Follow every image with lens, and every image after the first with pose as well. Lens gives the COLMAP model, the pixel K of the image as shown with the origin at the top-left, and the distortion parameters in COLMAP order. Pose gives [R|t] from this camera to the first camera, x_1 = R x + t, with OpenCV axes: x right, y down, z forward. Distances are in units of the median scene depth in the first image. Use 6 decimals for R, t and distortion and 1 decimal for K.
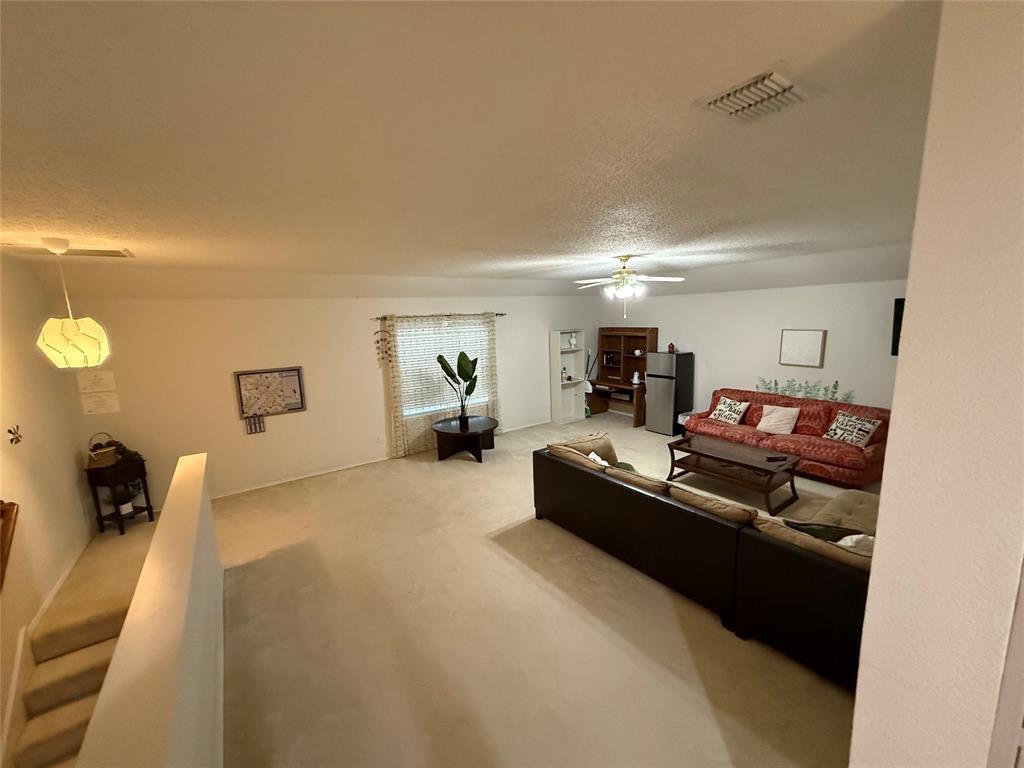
lens RADIAL K [[406.3, 0, 511.3], [0, 406.3, 385.7], [0, 0, 1]] dist [0.000059, -0.000282]
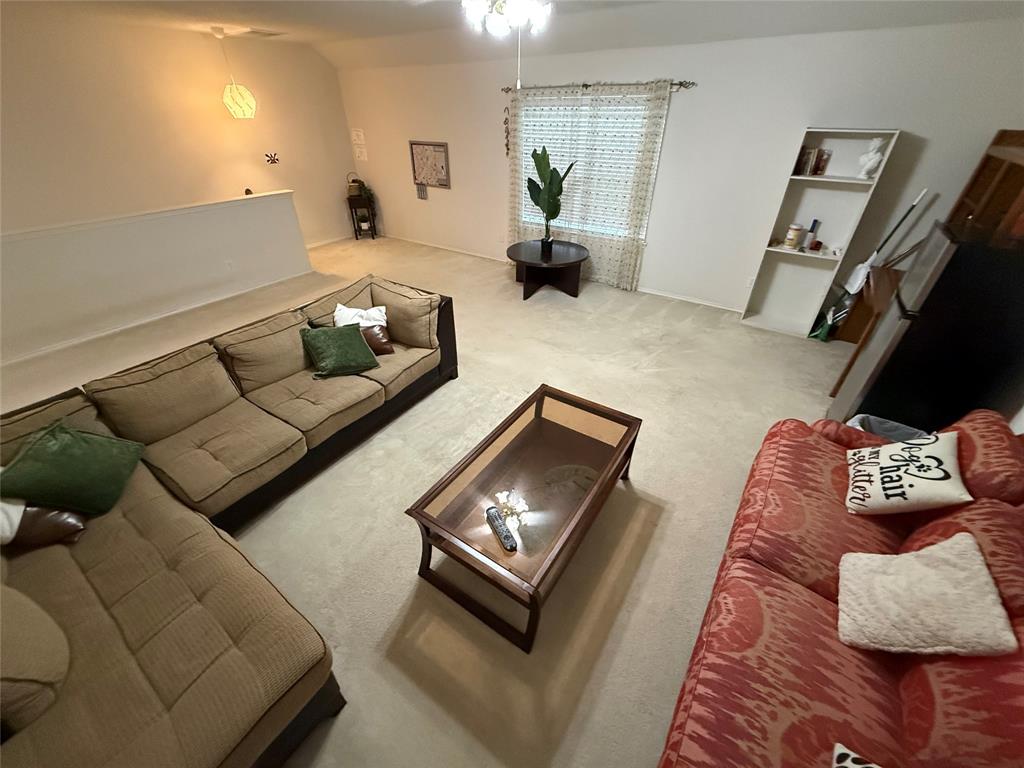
lens RADIAL K [[406.3, 0, 508.4], [0, 406.3, 383.8], [0, 0, 1]] dist [0.000059, -0.000282]
pose [[0.344605, 0.556517, -0.756000, 0.681613], [-0.164841, 0.828688, 0.534886, -0.116313], [0.924162, -0.059704, 0.377307, 0.679654]]
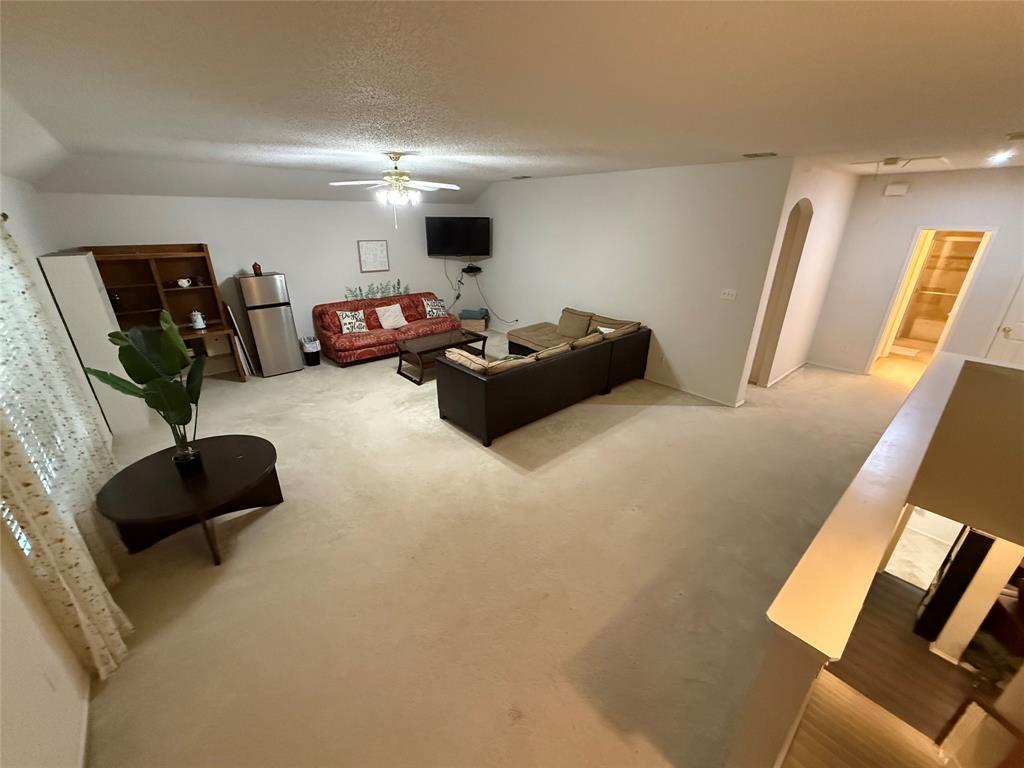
lens RADIAL K [[406.3, 0, 507.7], [0, 406.3, 383.0], [0, 0, 1]] dist [0.000059, -0.000282]
pose [[-0.086631, -0.345759, 0.934316, -0.597196], [0.165216, 0.919869, 0.355731, -0.111856], [-0.982445, 0.185182, -0.022564, 0.714983]]
